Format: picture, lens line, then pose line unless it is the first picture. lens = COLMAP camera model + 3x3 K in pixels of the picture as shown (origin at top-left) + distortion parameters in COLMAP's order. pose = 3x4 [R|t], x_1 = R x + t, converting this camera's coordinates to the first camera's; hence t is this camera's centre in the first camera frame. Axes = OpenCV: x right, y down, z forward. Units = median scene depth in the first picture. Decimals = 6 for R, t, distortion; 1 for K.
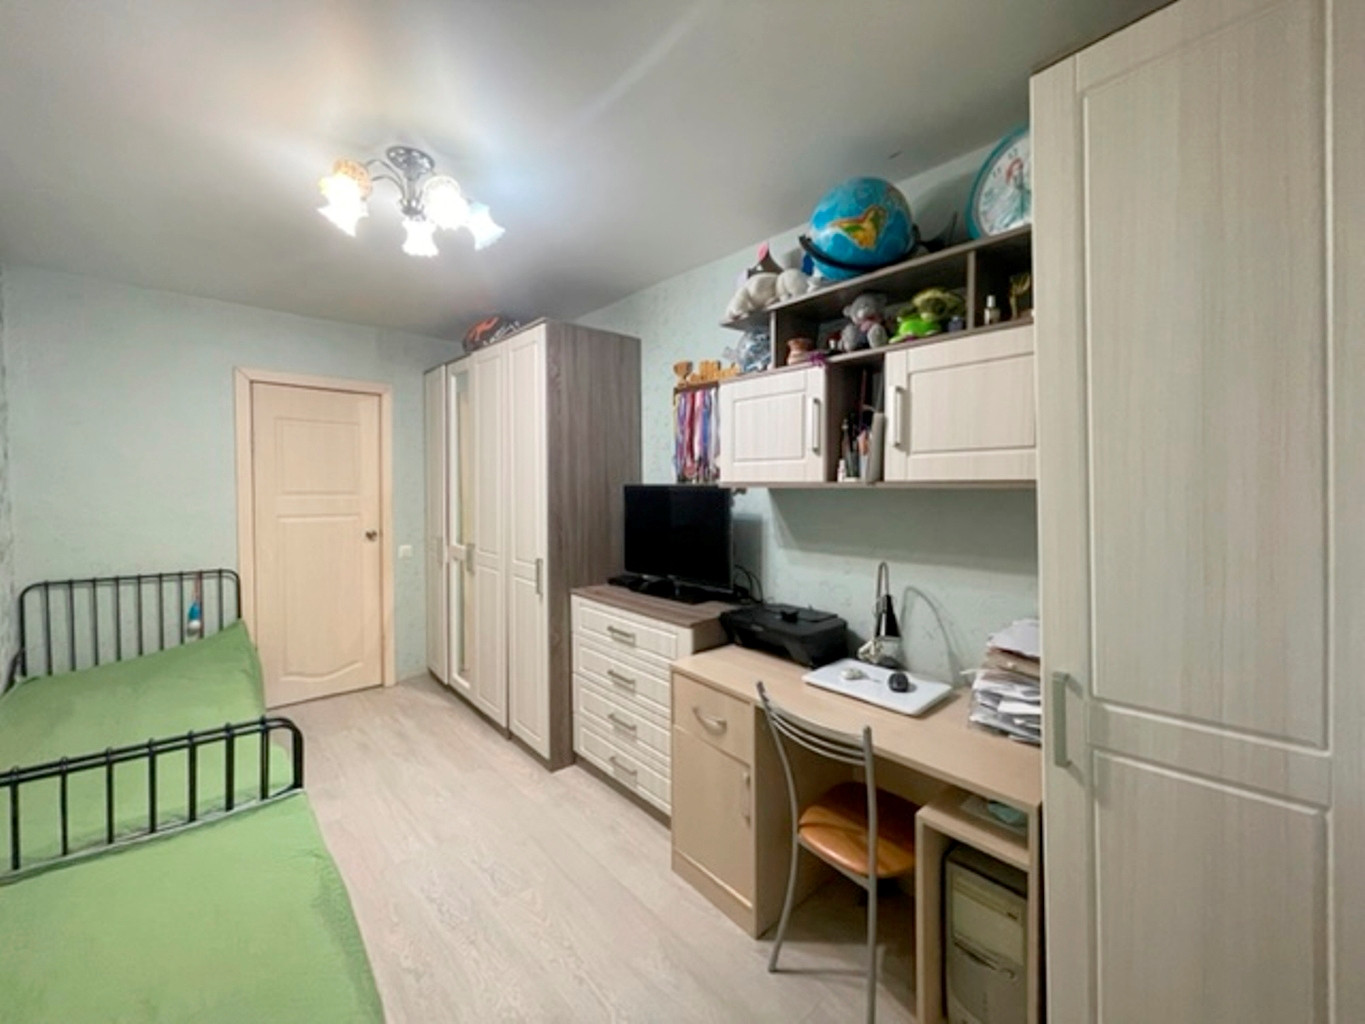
lens RADIAL K [[554.3, 0, 678.9], [0, 554.3, 508.7], [0, 0, 1]] dist [-0.003473, 0.001196]
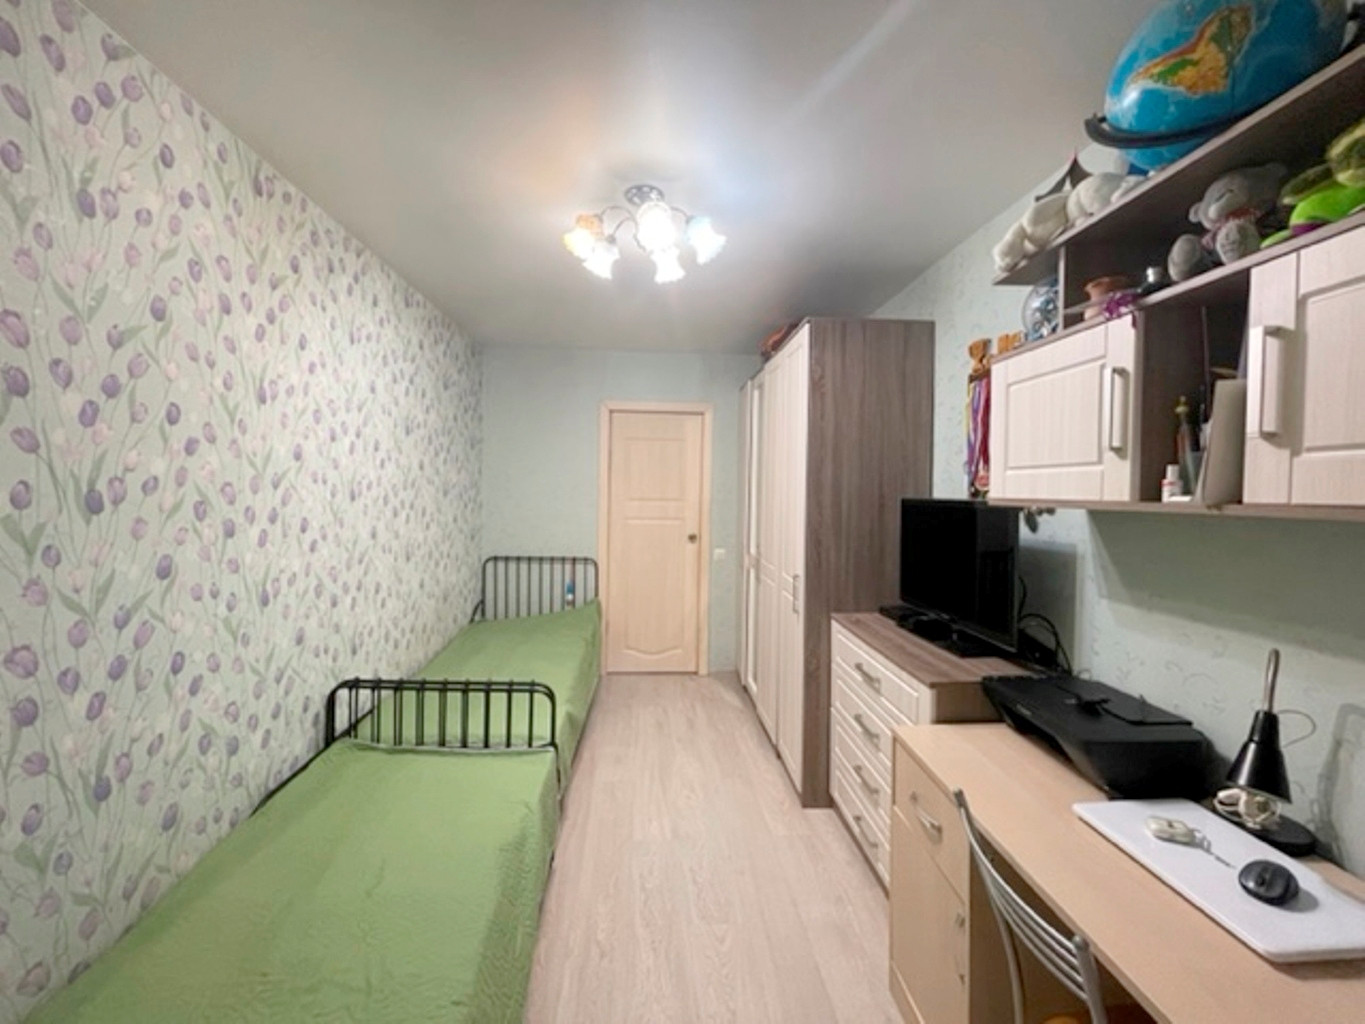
lens RADIAL K [[554.3, 0, 677.9], [0, 554.3, 508.2], [0, 0, 1]] dist [-0.003473, 0.001196]
pose [[0.779527, 0.028455, -0.625722, 0.217486], [-0.037298, 0.999304, -0.001022, -0.018295], [0.625257, 0.024135, 0.780045, 0.175745]]
